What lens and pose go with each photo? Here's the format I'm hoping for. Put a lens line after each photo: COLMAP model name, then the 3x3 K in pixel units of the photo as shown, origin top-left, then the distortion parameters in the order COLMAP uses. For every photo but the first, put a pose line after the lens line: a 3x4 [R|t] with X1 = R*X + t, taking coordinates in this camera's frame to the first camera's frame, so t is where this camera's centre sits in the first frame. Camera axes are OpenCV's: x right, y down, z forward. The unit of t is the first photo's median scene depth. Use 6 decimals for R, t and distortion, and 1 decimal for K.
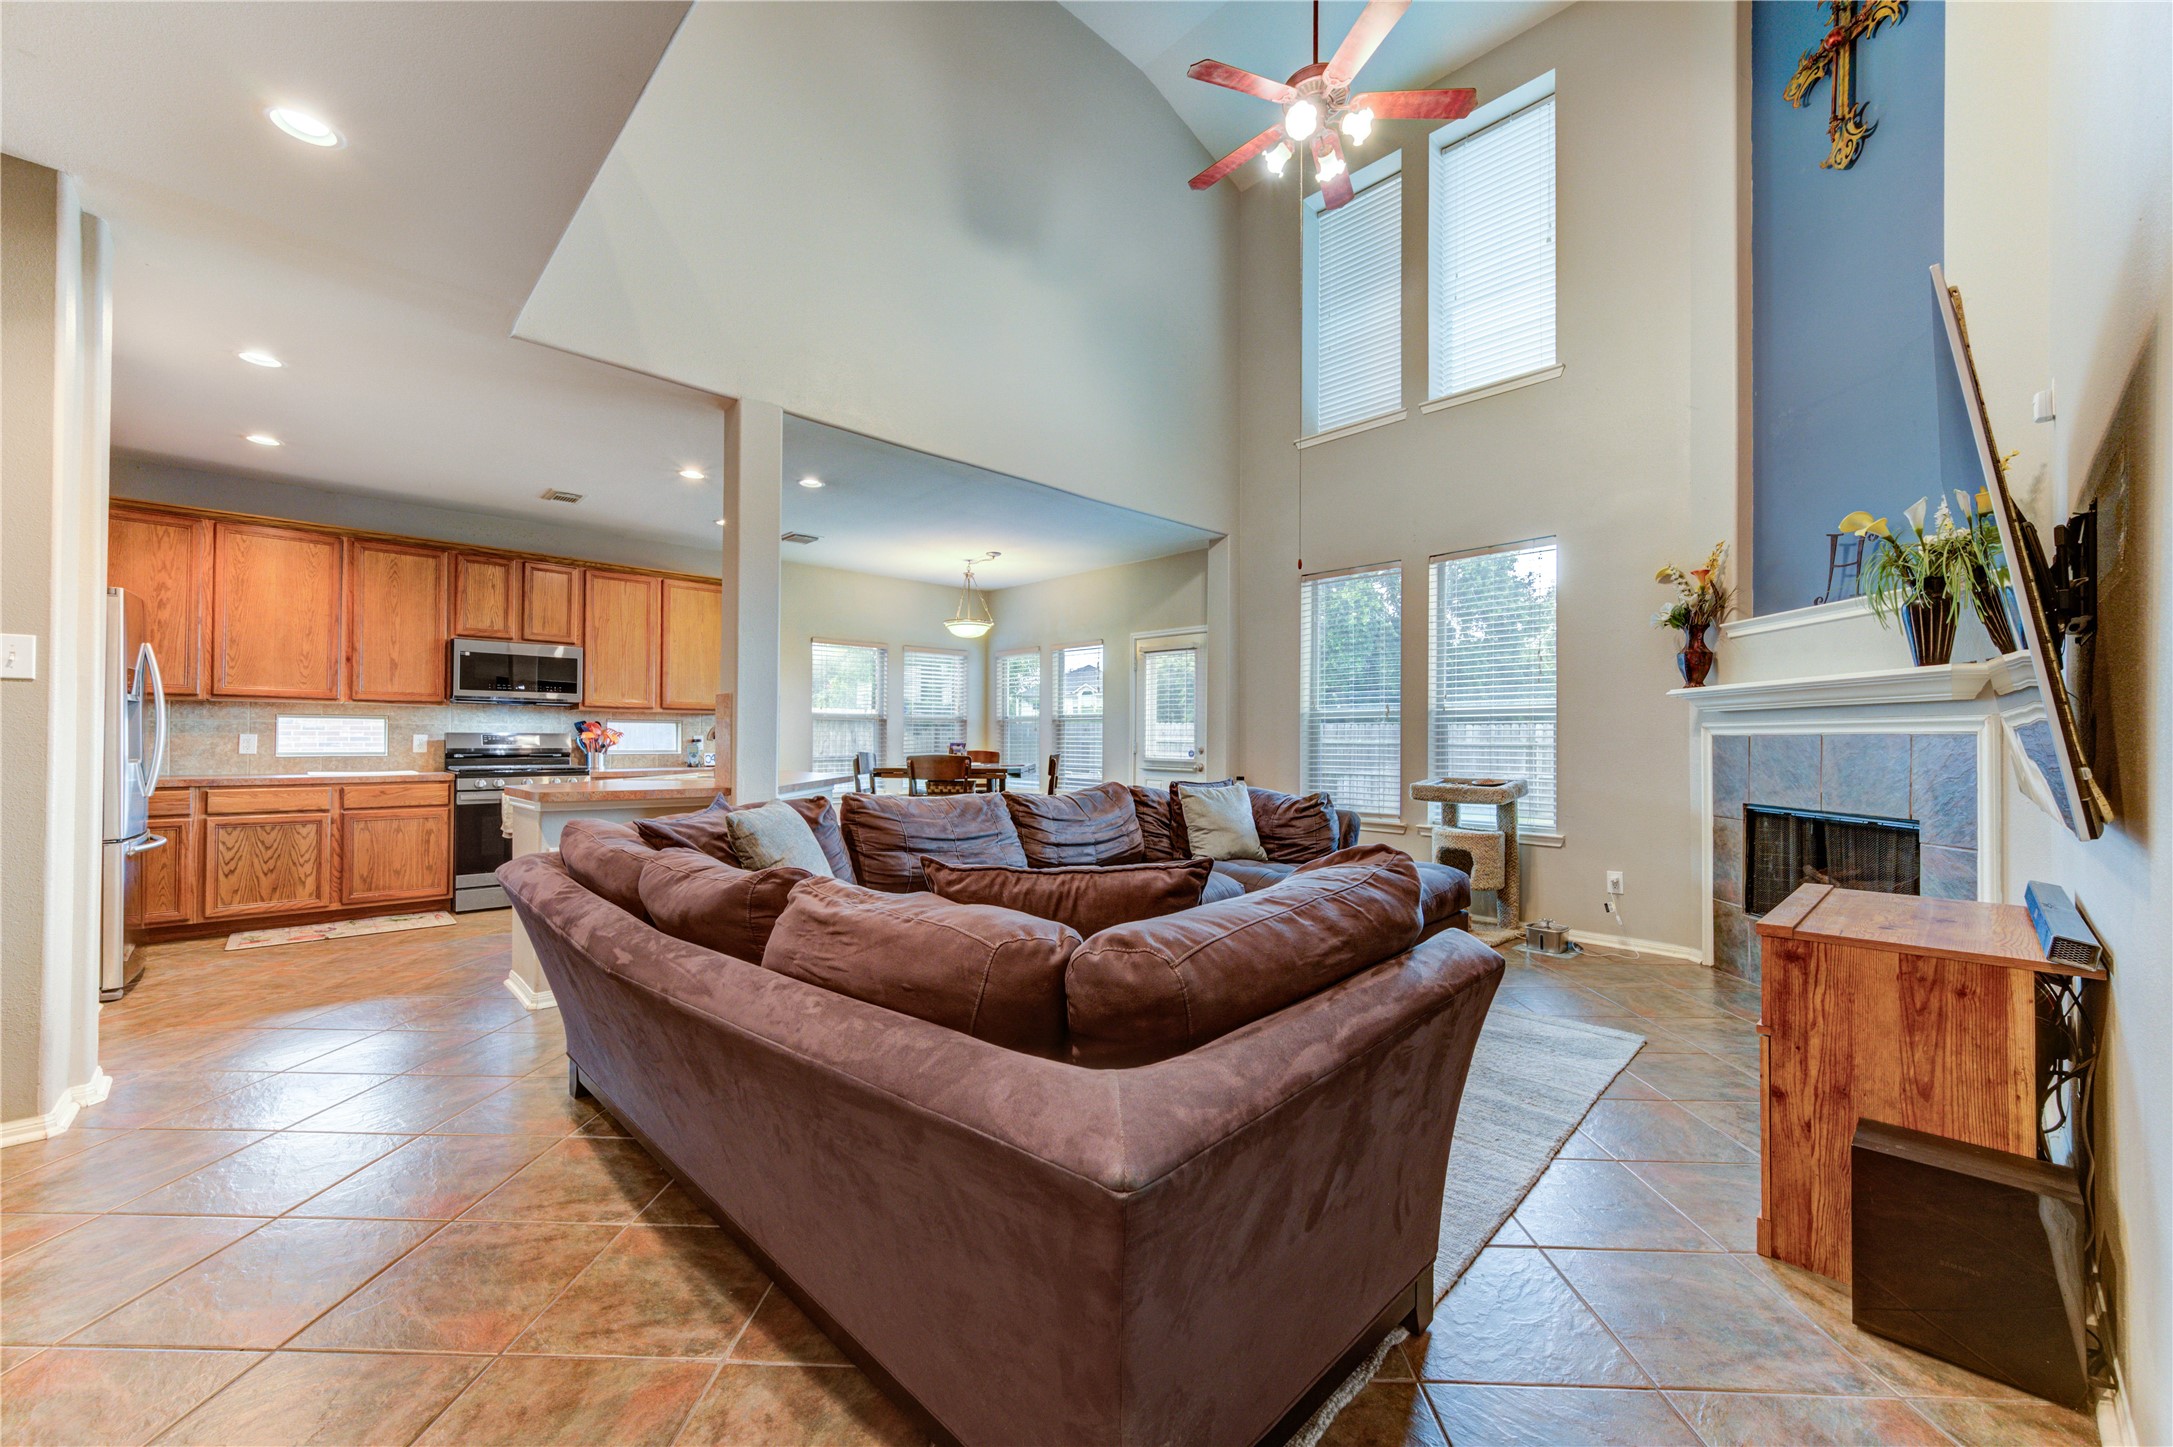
lens RADIAL K [[850.6, 0, 1102.2], [0, 850.6, 733.6], [0, 0, 1]] dist [-0.000747, -0.000666]
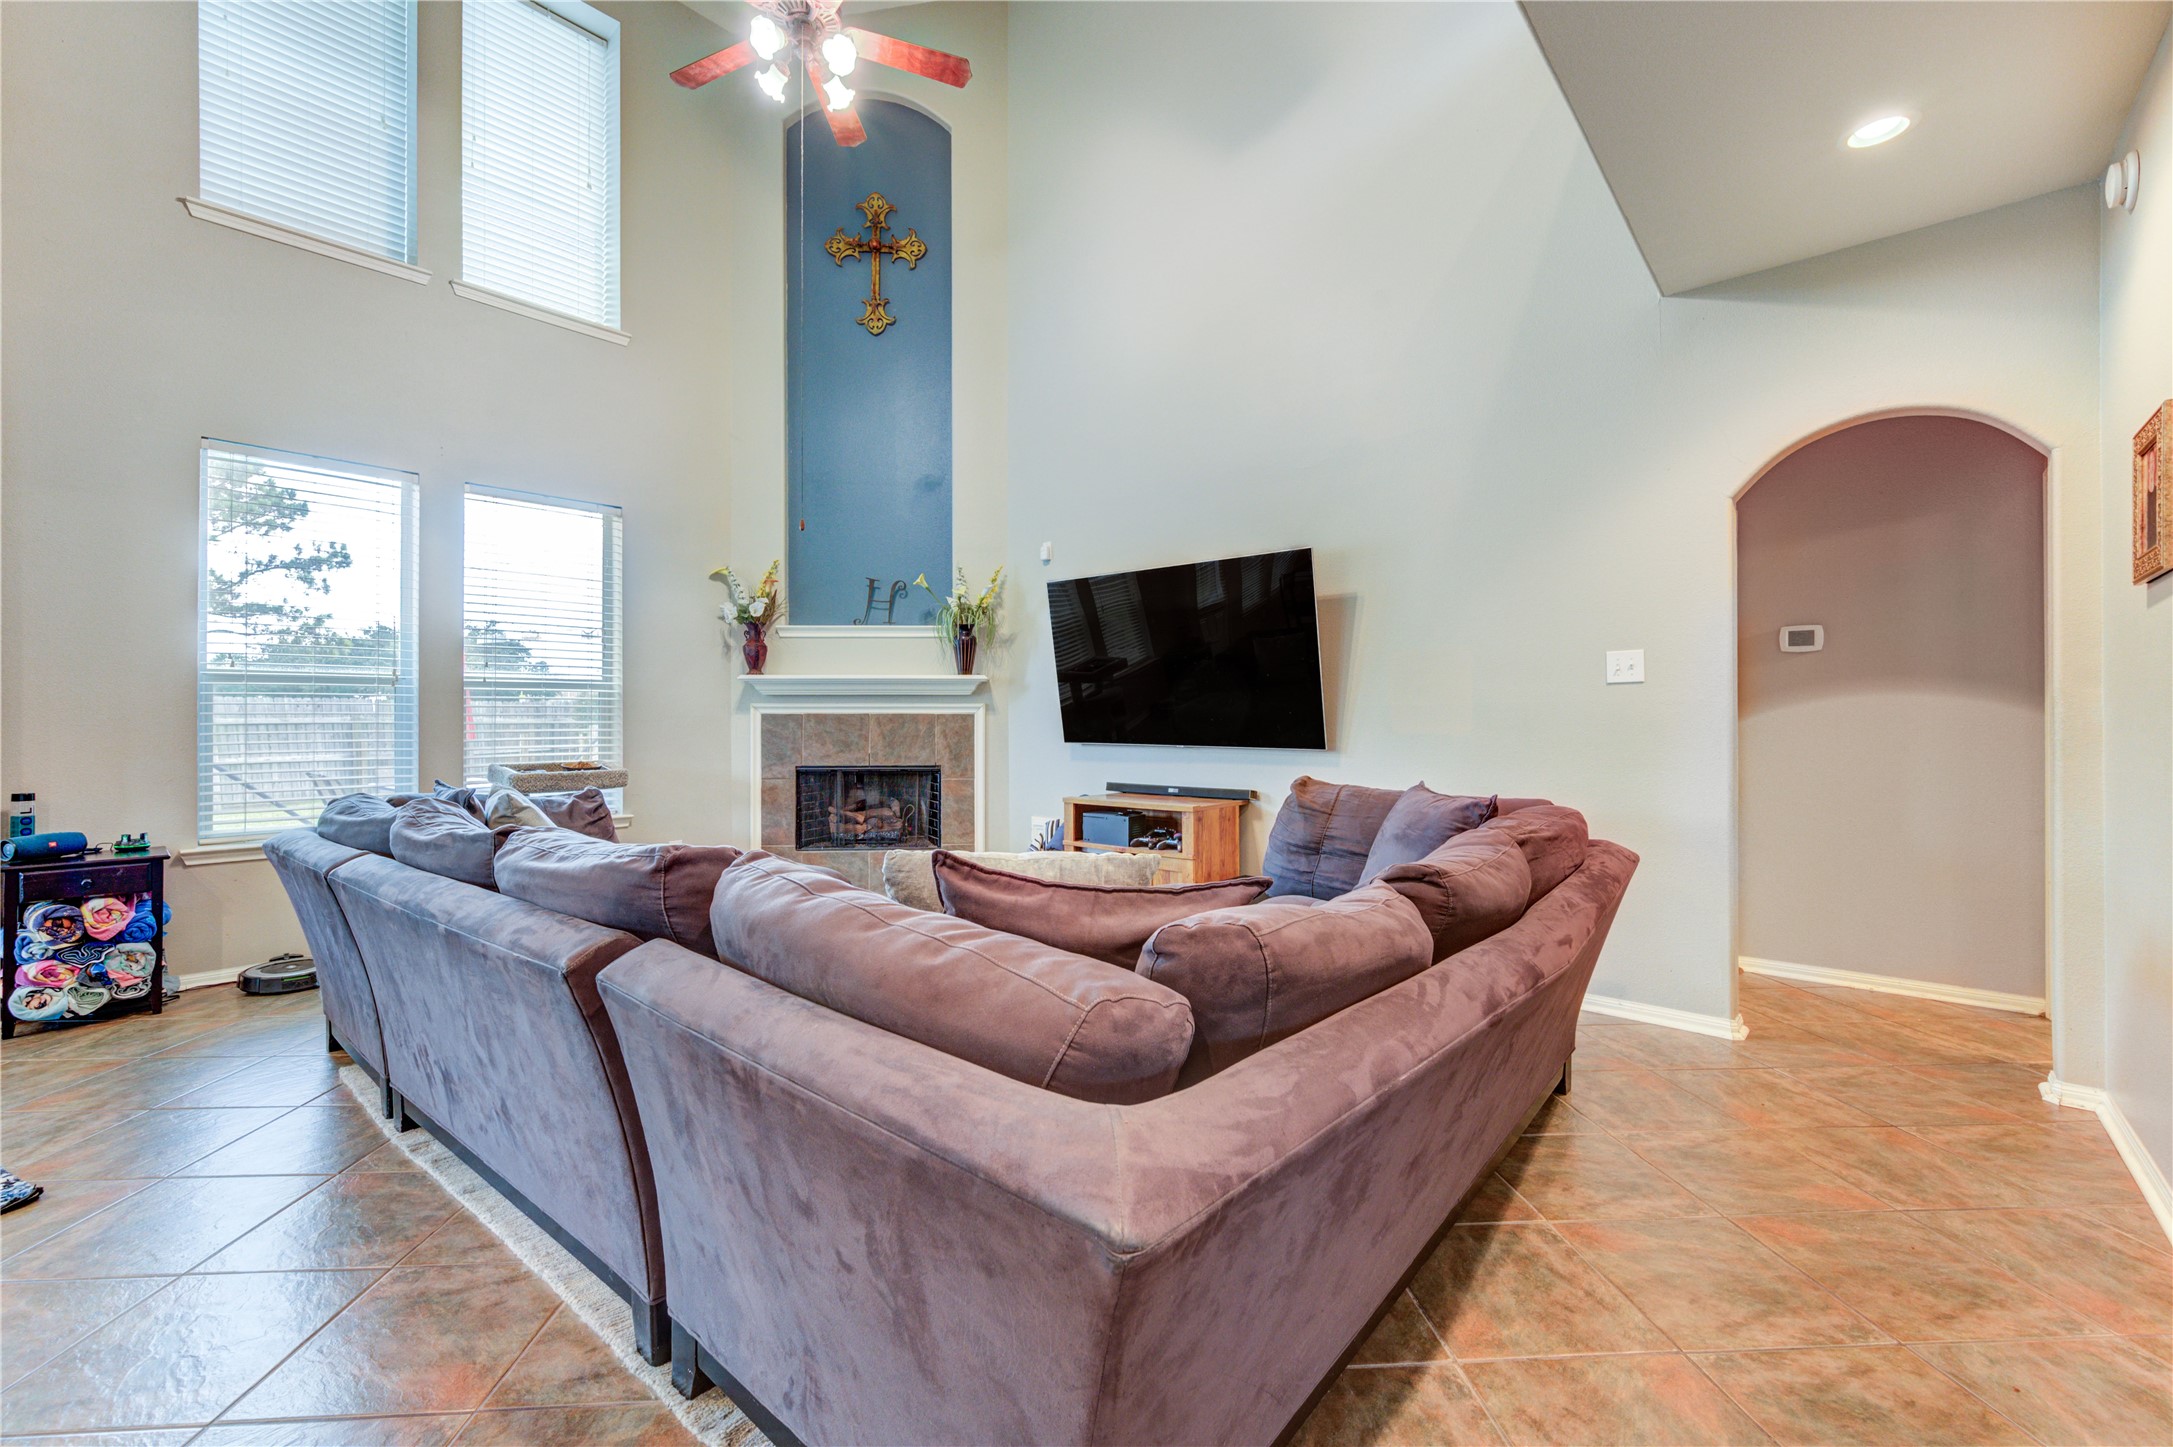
lens RADIAL K [[850.6, 0, 1095.7], [0, 850.6, 720.5], [0, 0, 1]] dist [-0.000747, -0.000666]
pose [[-0.061713, -0.009059, 0.998053, -1.251995], [-0.007666, 0.999934, 0.008602, -0.006715], [-0.998064, -0.007120, -0.061778, 1.325657]]
